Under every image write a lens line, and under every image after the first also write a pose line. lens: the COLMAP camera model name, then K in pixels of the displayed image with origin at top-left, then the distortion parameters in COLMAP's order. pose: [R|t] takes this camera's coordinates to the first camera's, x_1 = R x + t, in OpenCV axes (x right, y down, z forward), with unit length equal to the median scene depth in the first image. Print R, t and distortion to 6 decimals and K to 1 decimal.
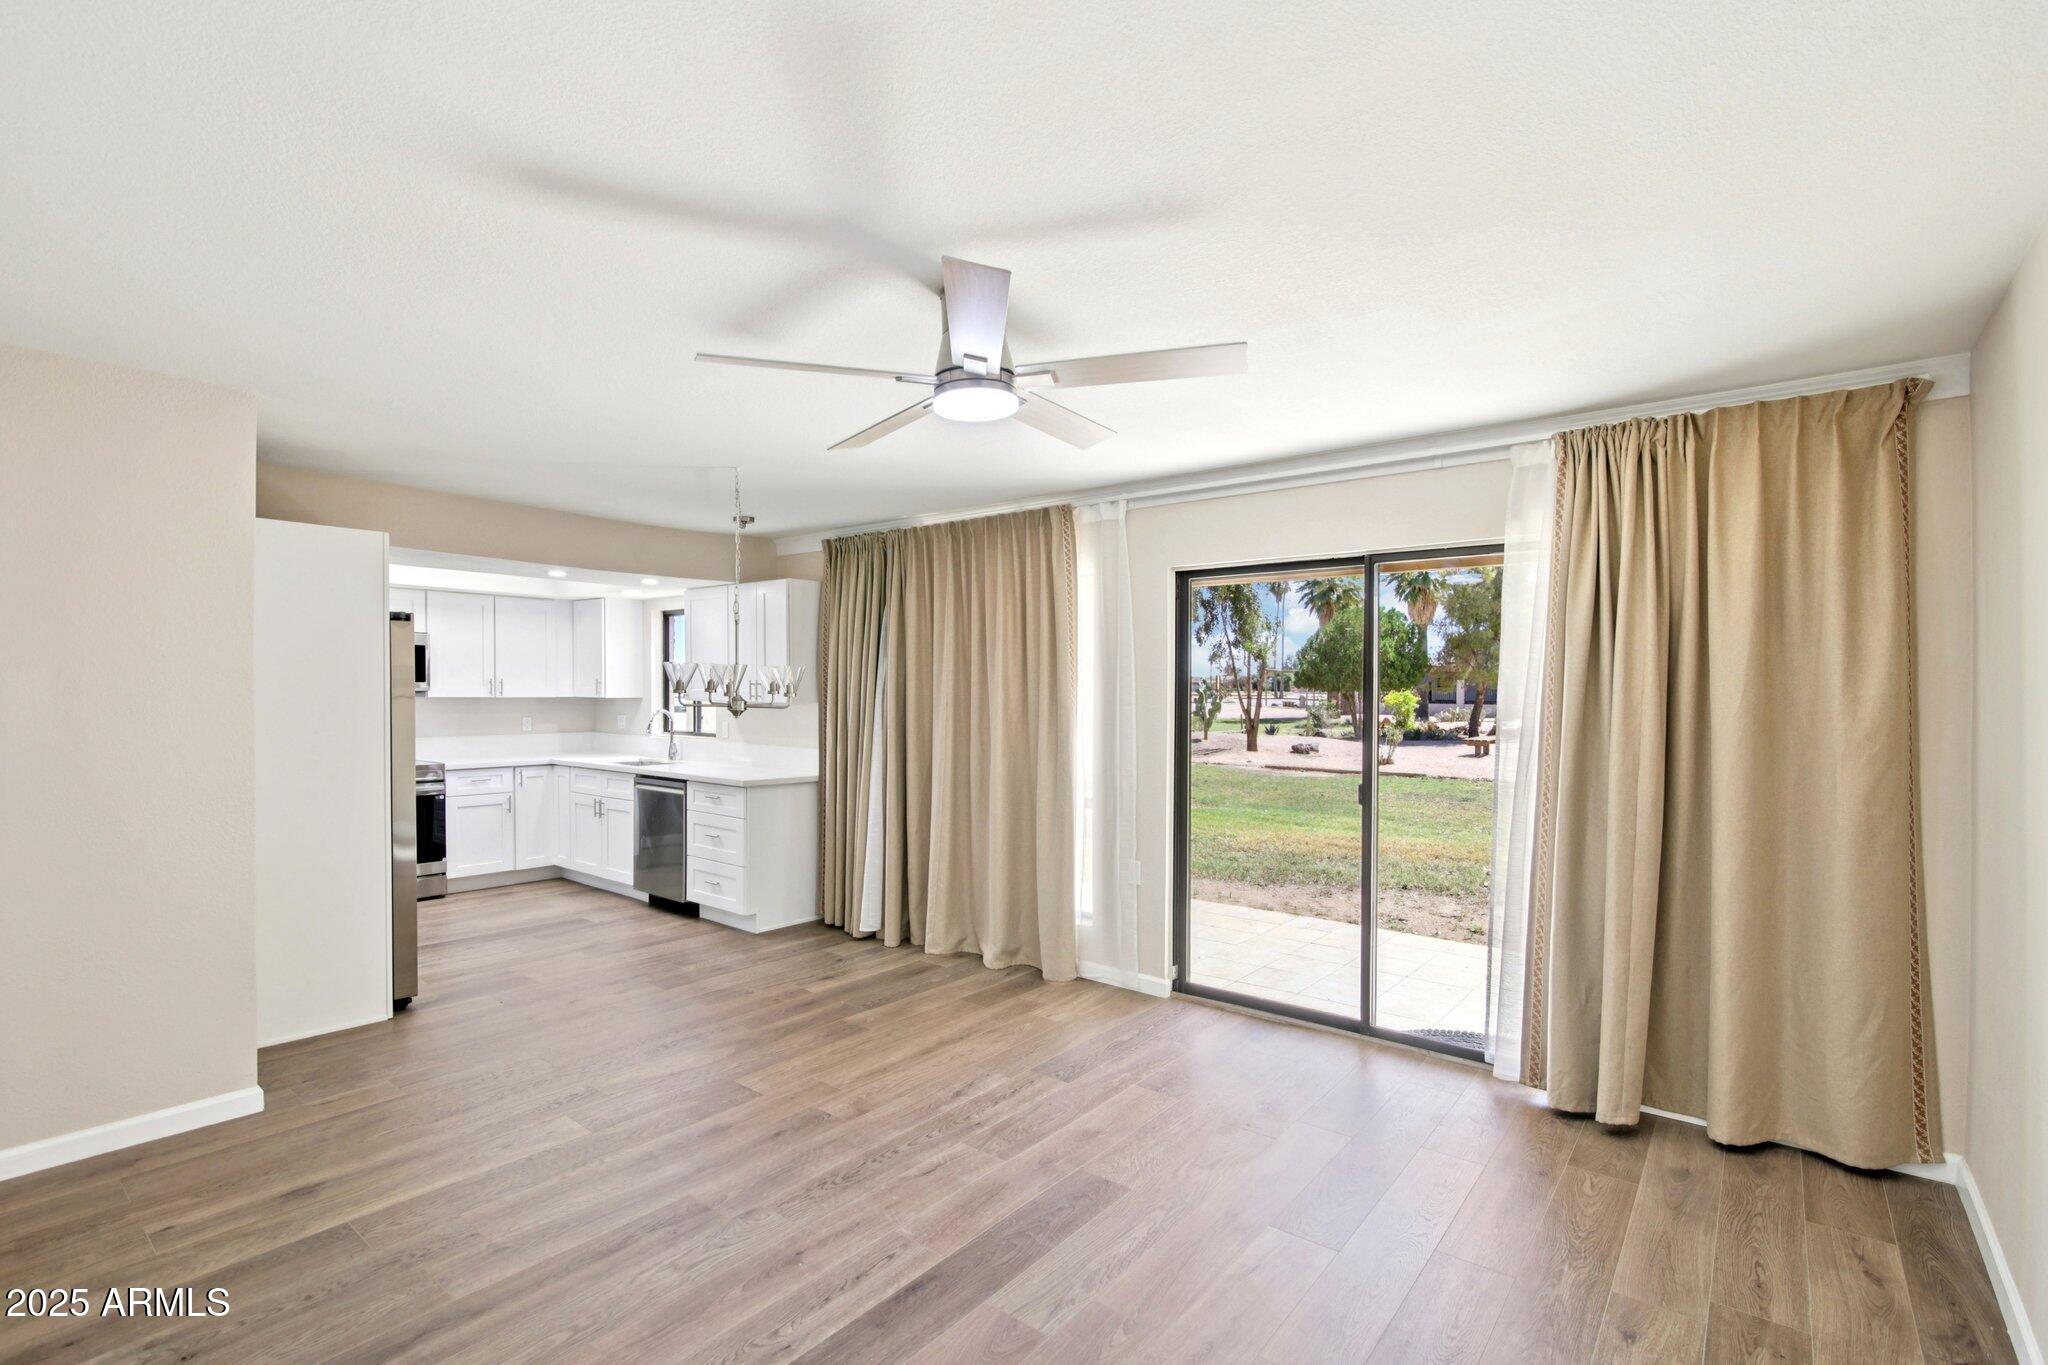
lens RADIAL K [[947.6, 0, 1027.0], [0, 947.6, 694.3], [0, 0, 1]] dist [-0.001081, 0.000558]
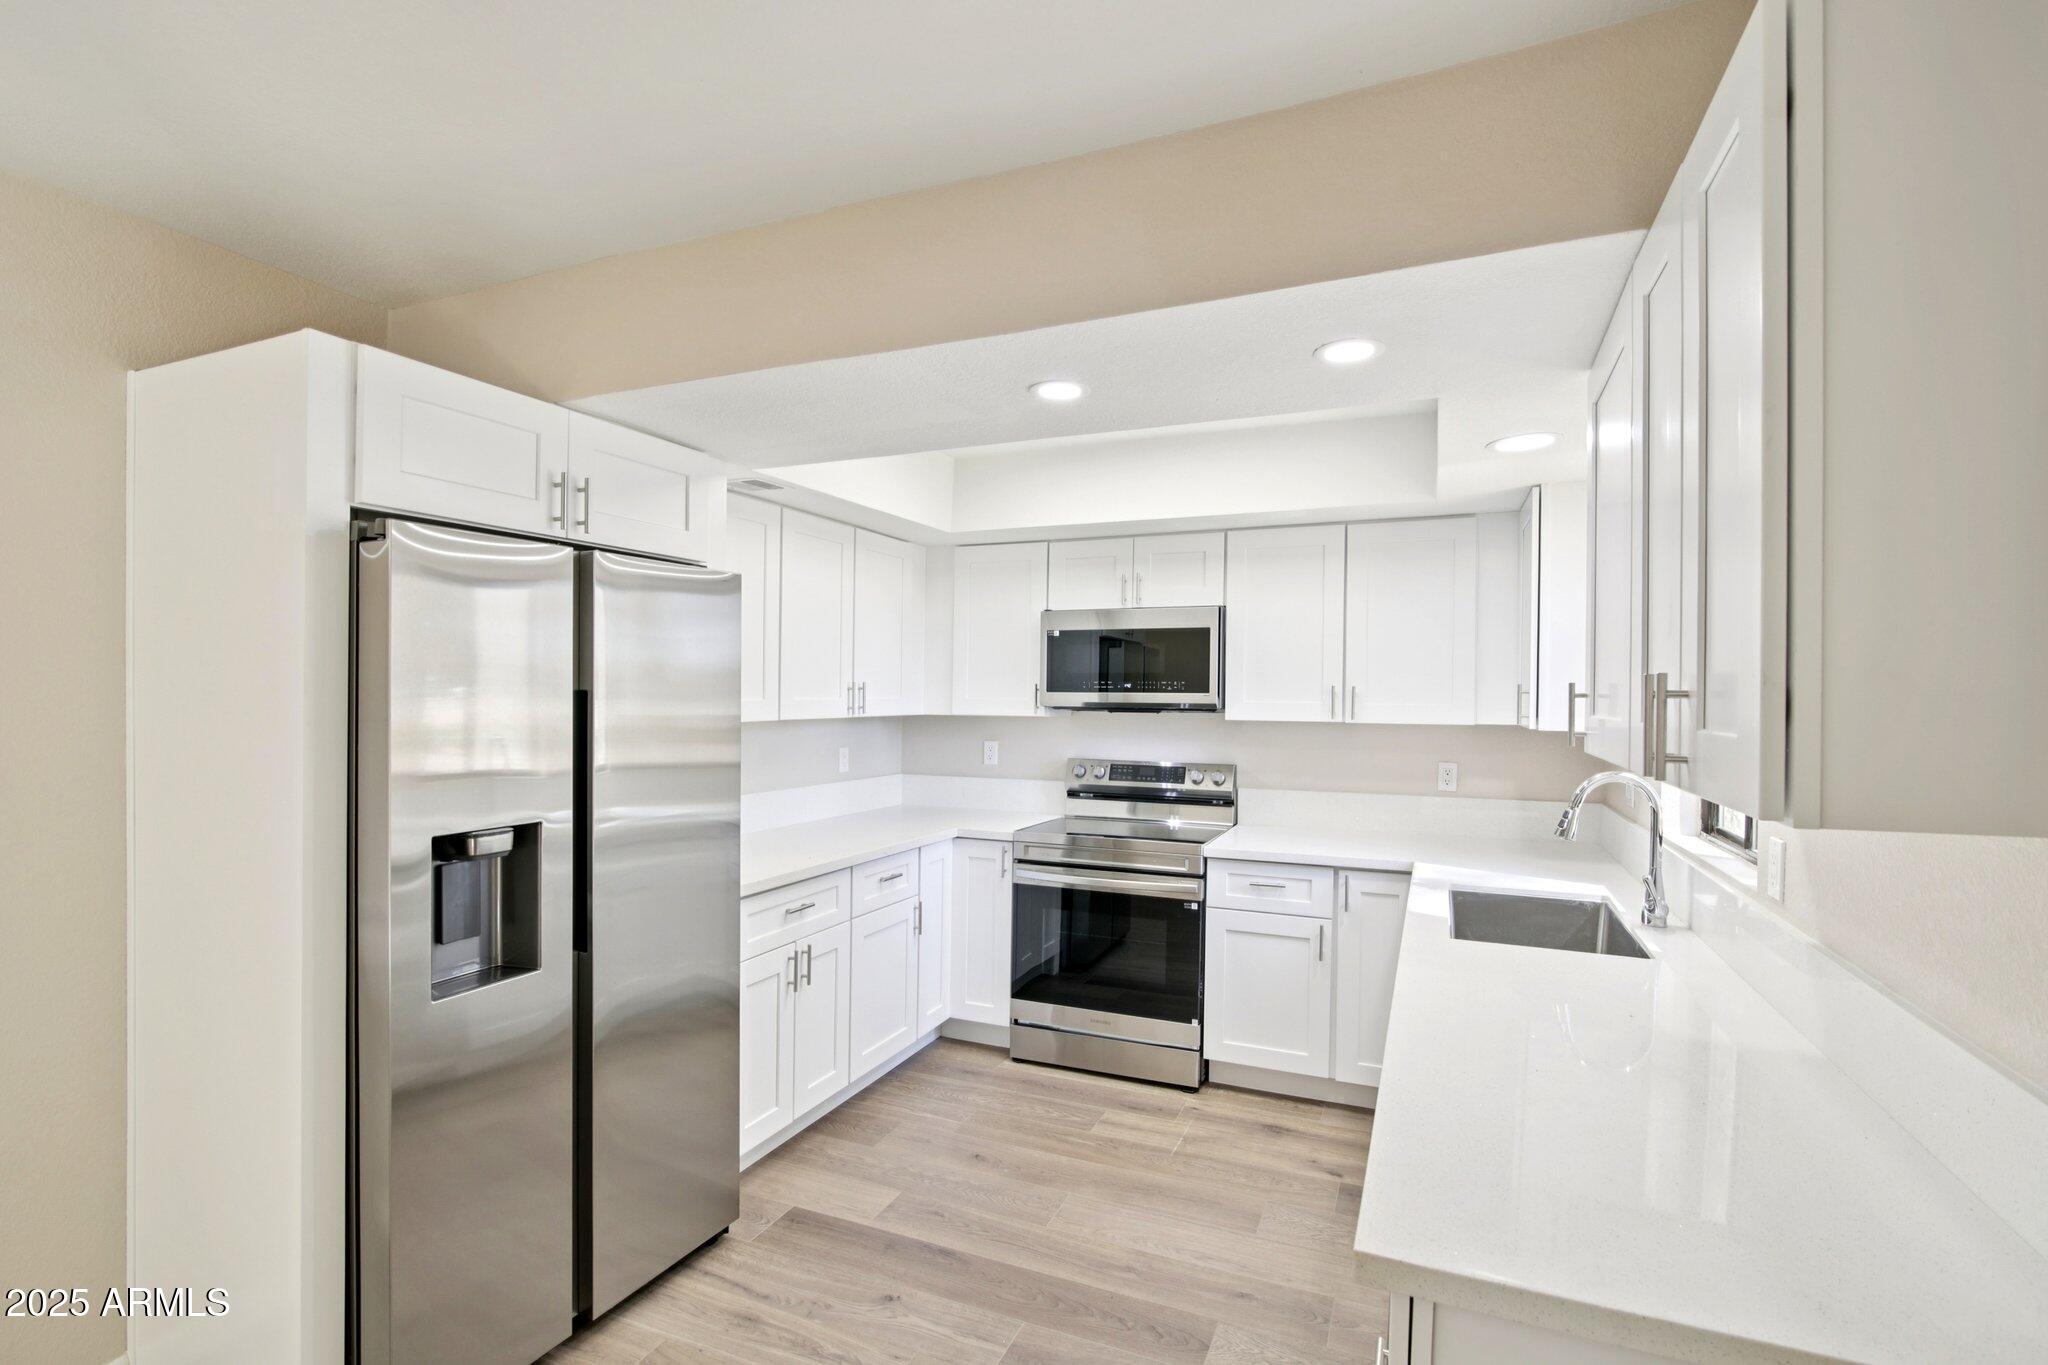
lens RADIAL K [[947.6, 0, 1027.0], [0, 947.6, 694.3], [0, 0, 1]] dist [-0.001081, 0.000558]
pose [[0.258385, -0.005209, -0.966028, -0.115191], [-0.006509, 0.999953, -0.007133, -0.007402], [0.966020, 0.008131, 0.258339, 0.726096]]
